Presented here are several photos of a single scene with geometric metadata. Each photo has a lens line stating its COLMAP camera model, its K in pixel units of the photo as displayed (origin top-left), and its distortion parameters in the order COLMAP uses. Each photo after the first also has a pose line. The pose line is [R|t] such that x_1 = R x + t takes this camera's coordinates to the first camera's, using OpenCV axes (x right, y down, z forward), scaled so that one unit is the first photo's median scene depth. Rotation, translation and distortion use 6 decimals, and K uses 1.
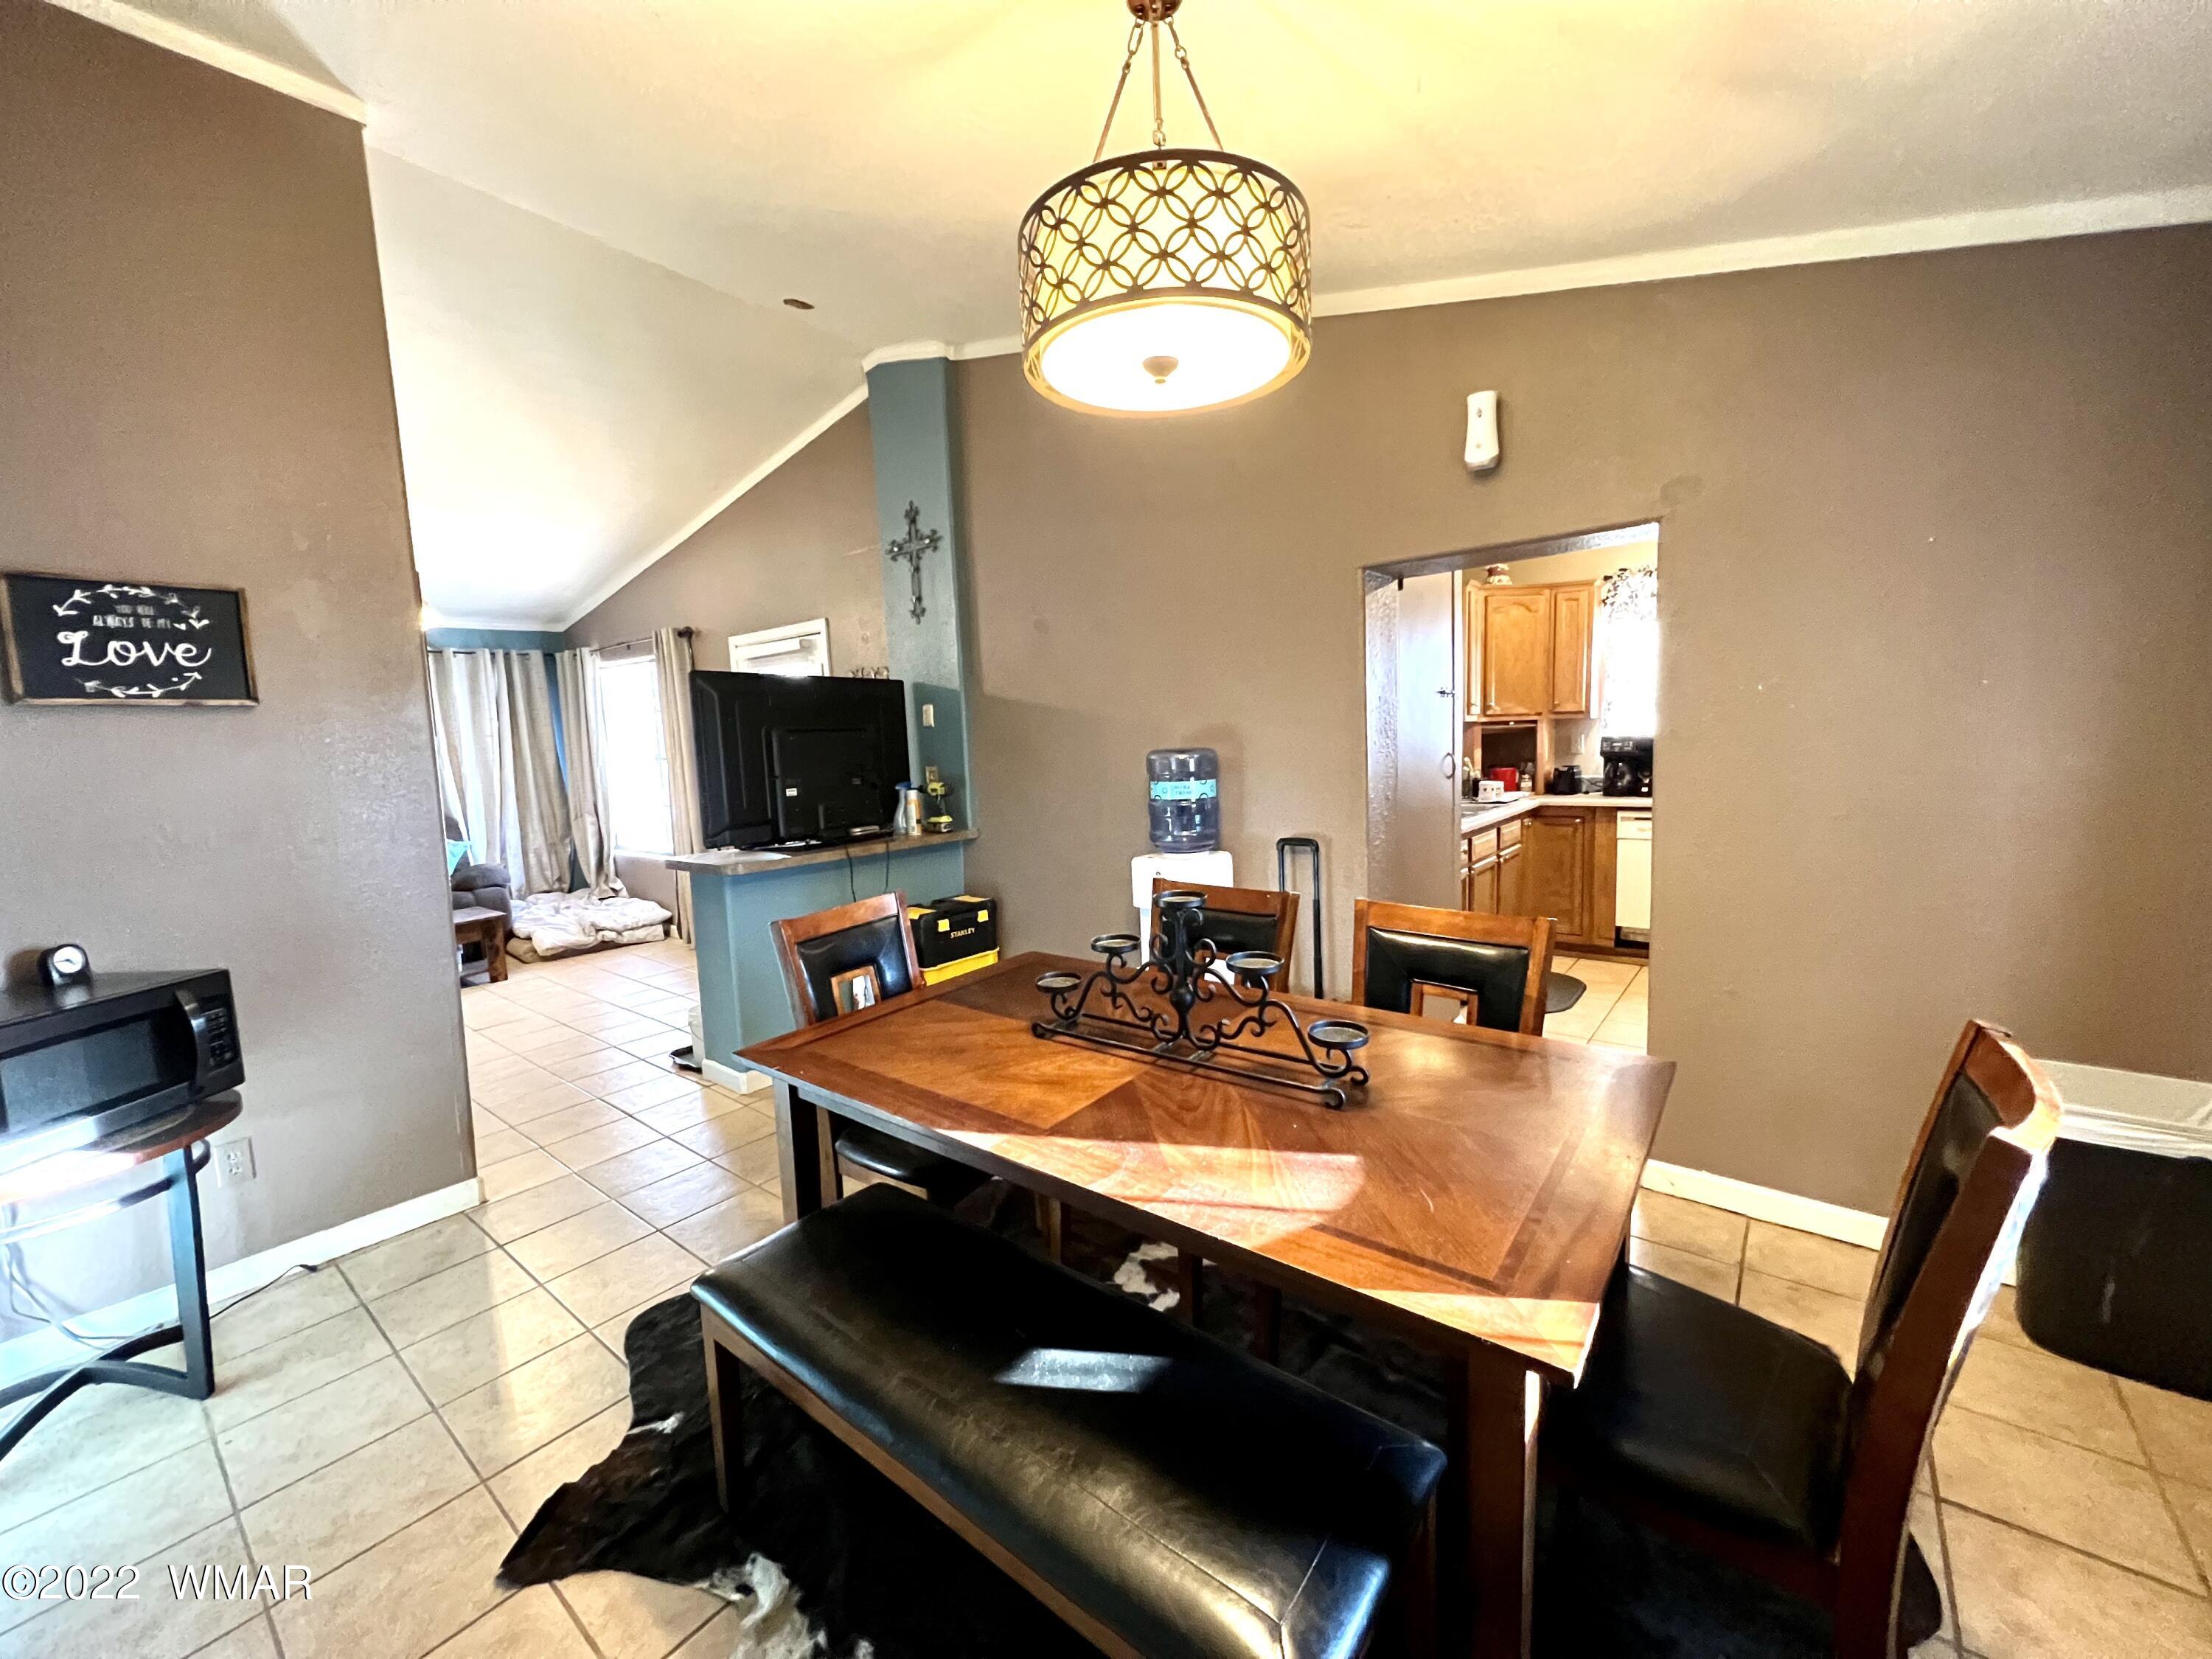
lens RADIAL K [[882.7, 0, 1110.7], [0, 882.7, 823.7], [0, 0, 1]] dist [0.010769, -0.001665]
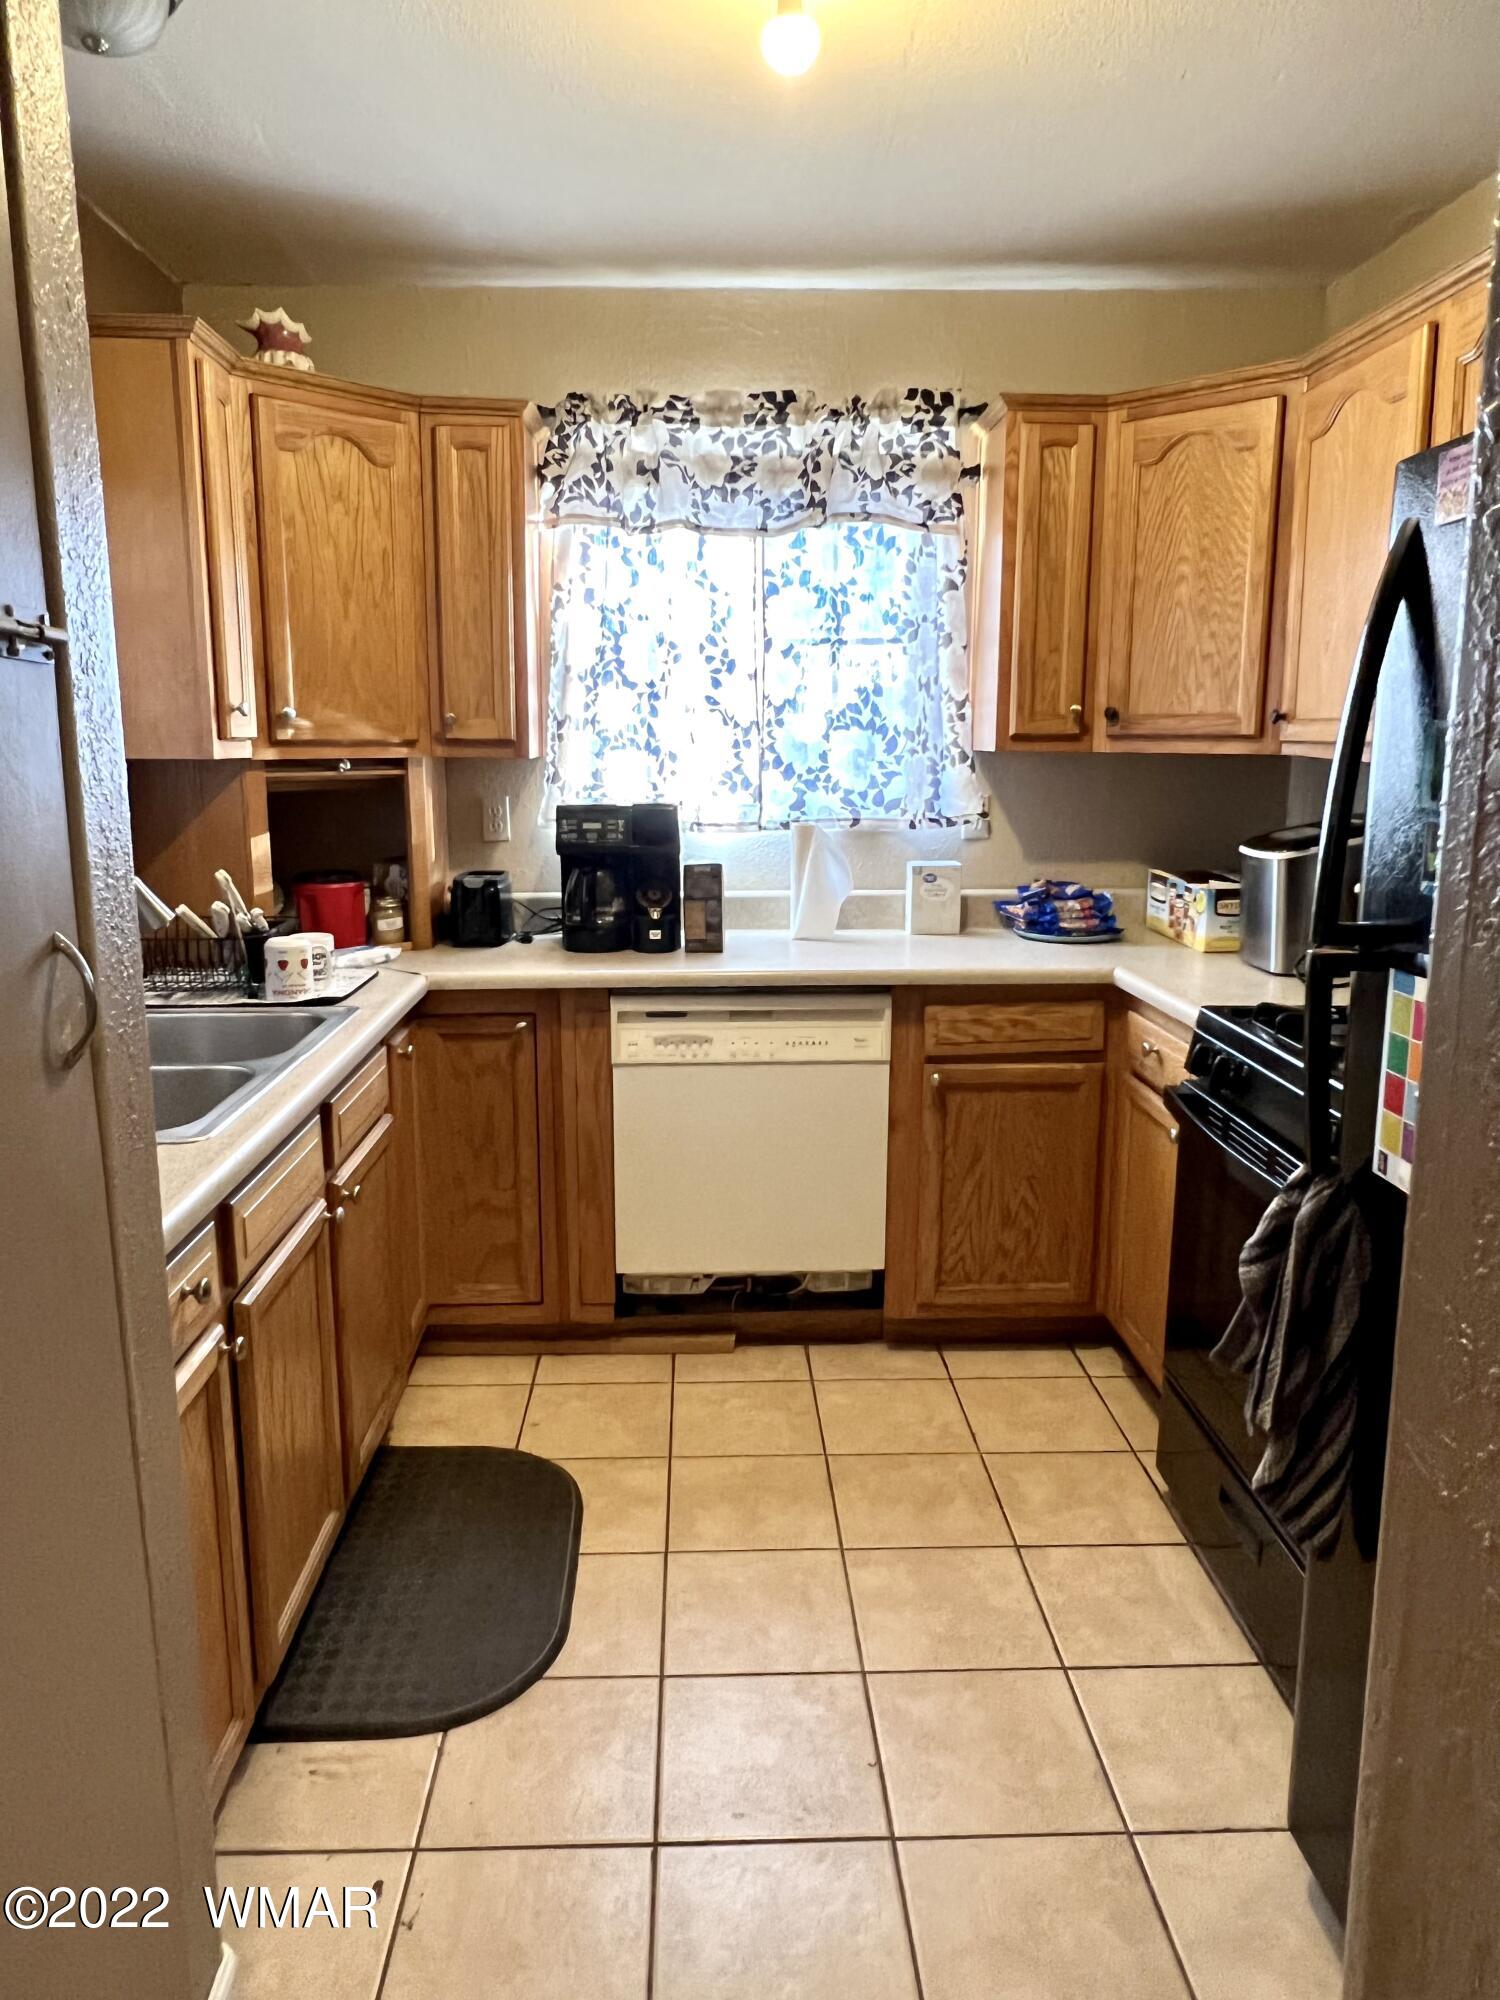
lens RADIAL K [[1380.1, 0, 750.1], [0, 1380.1, 994.5], [0, 0, 1]] dist [-0.007271, -0.000039]
pose [[0.763329, -0.082524, 0.640717, 0.208449], [0.040965, 0.995994, 0.079478, -0.058428], [-0.644710, -0.034421, 0.763652, 0.454220]]
